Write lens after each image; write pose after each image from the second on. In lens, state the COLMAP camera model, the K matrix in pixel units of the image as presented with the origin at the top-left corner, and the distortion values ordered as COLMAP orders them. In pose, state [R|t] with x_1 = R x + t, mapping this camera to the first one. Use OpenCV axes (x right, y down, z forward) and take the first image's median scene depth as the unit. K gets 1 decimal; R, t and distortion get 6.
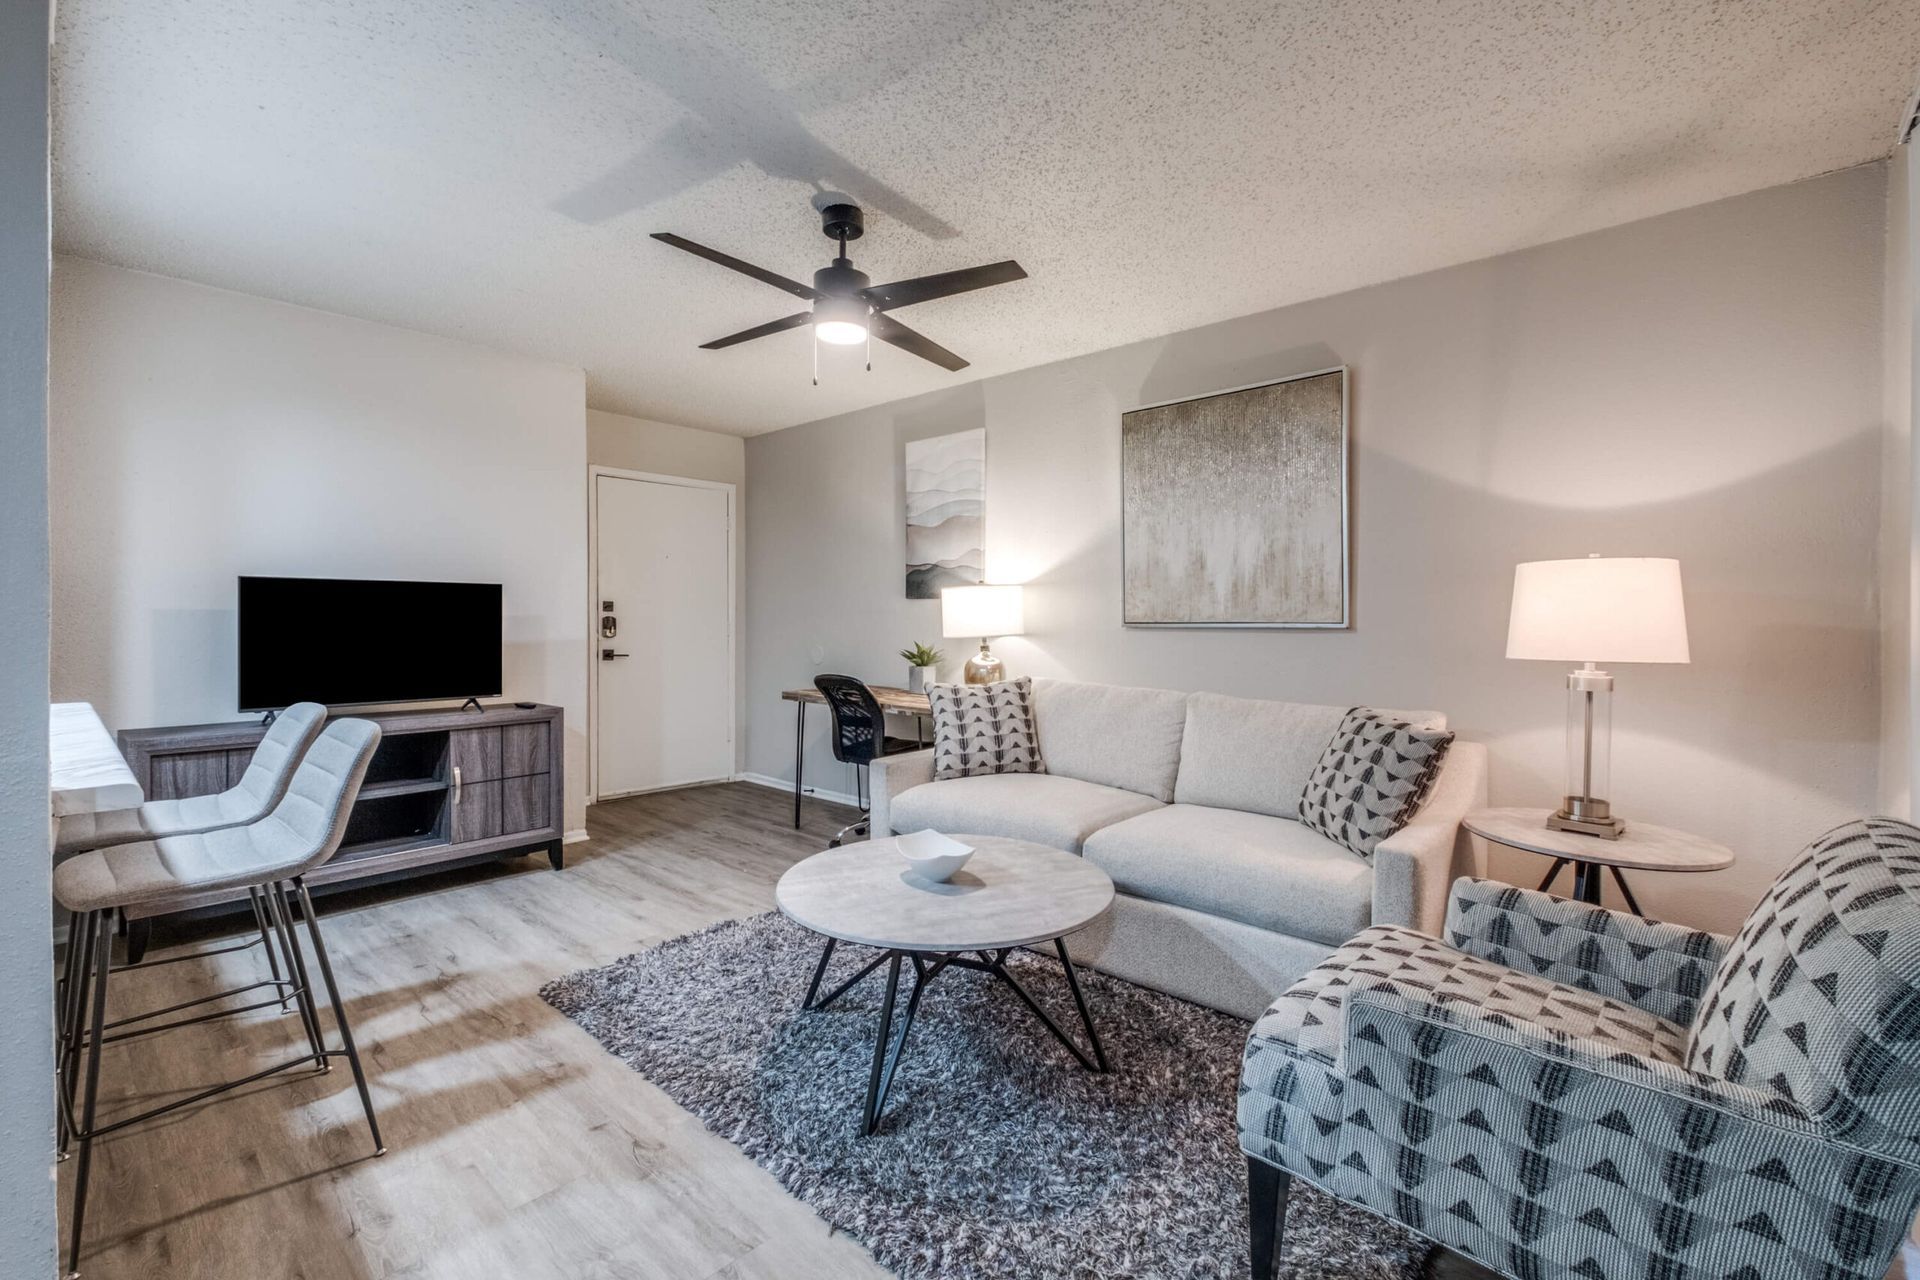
lens RADIAL K [[840.5, 0, 970.1], [0, 840.5, 627.1], [0, 0, 1]] dist [0.014322, -0.001754]
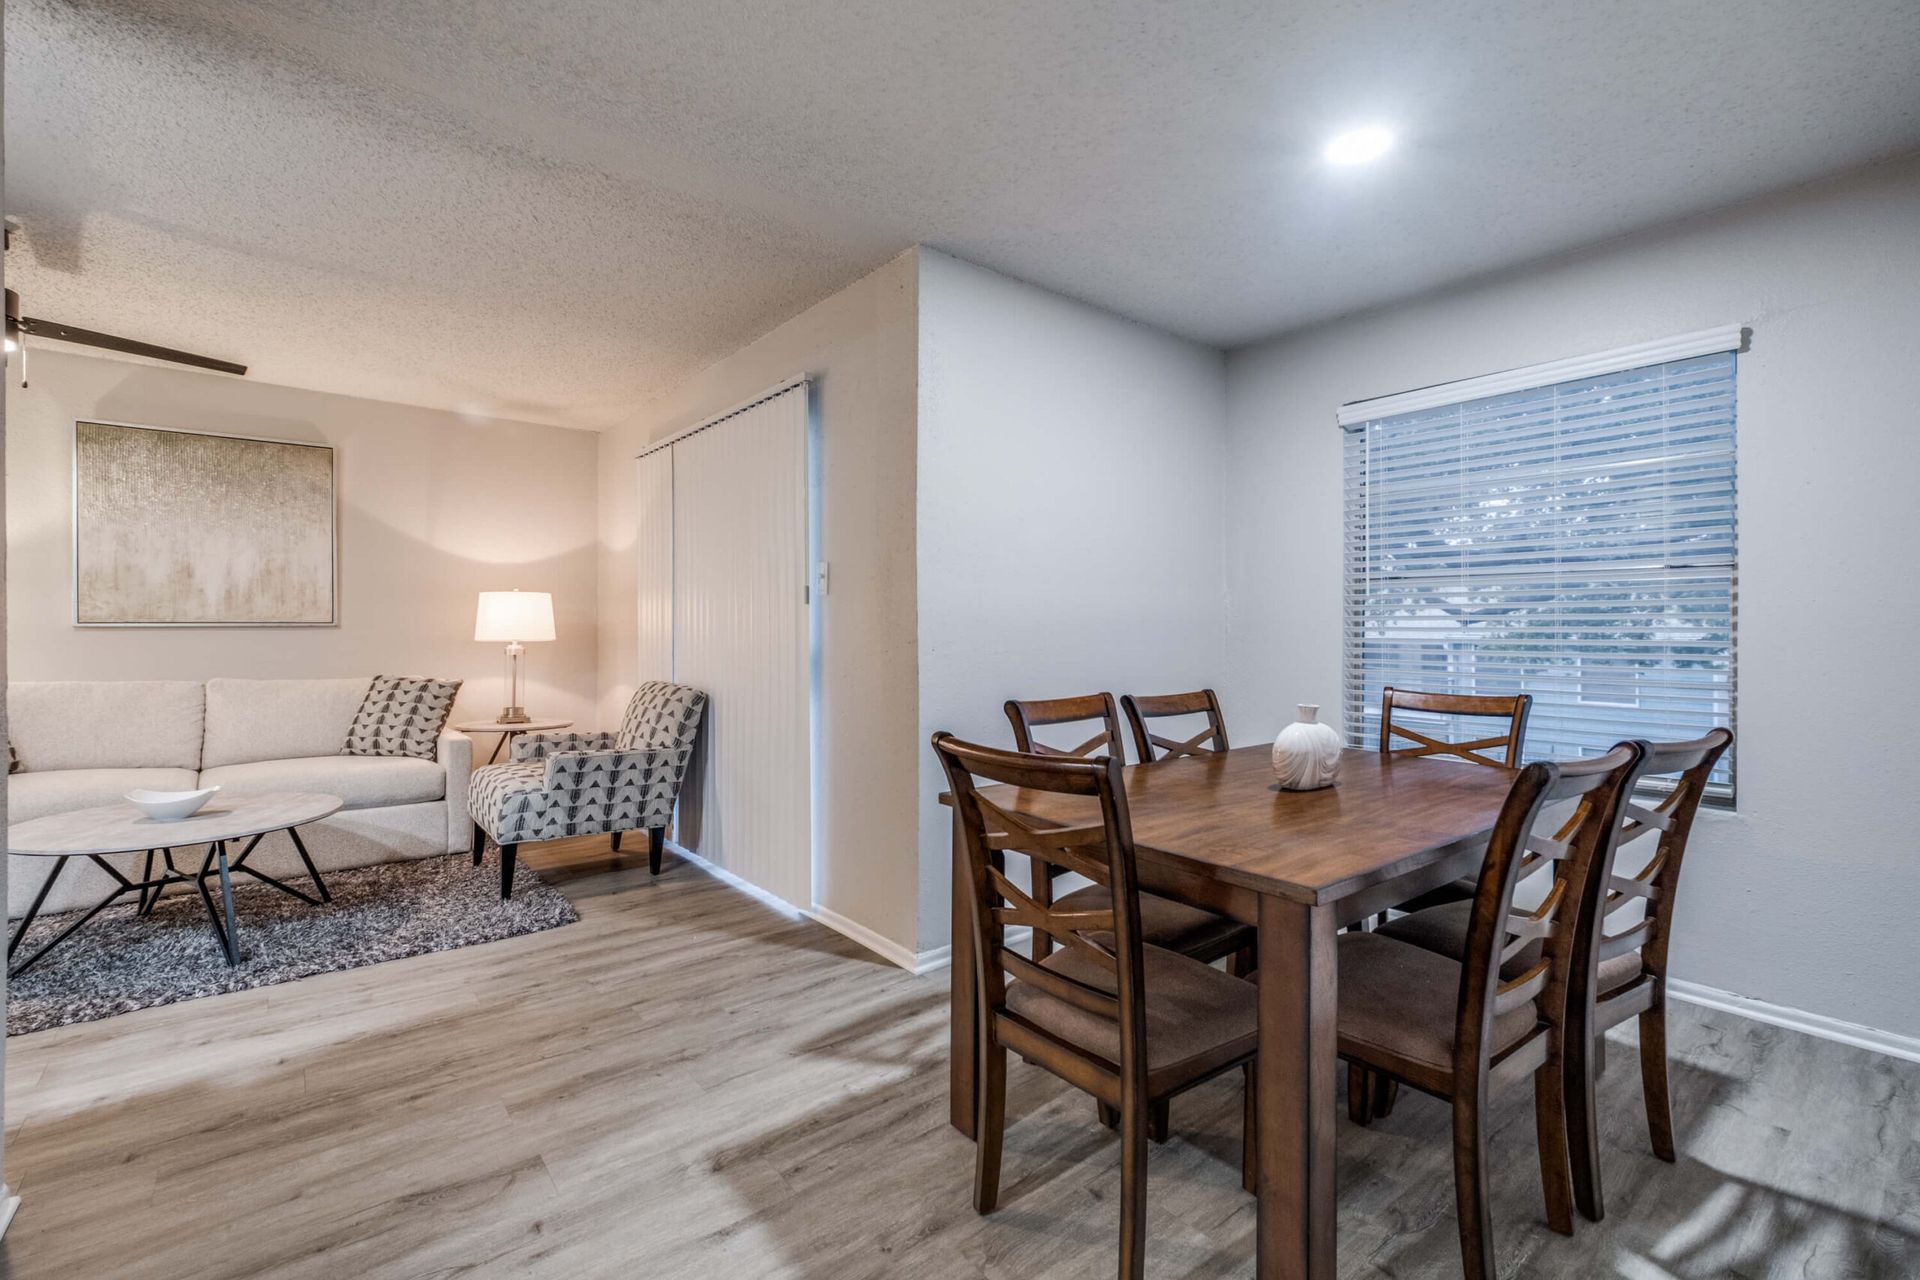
lens RADIAL K [[840.5, 0, 961.7], [0, 840.5, 629.7], [0, 0, 1]] dist [0.014322, -0.001754]
pose [[0.159171, -0.006626, 0.987229, -0.751680], [0.008602, 0.999949, 0.005324, 0.008302], [-0.987213, 0.007645, 0.159220, -0.269212]]
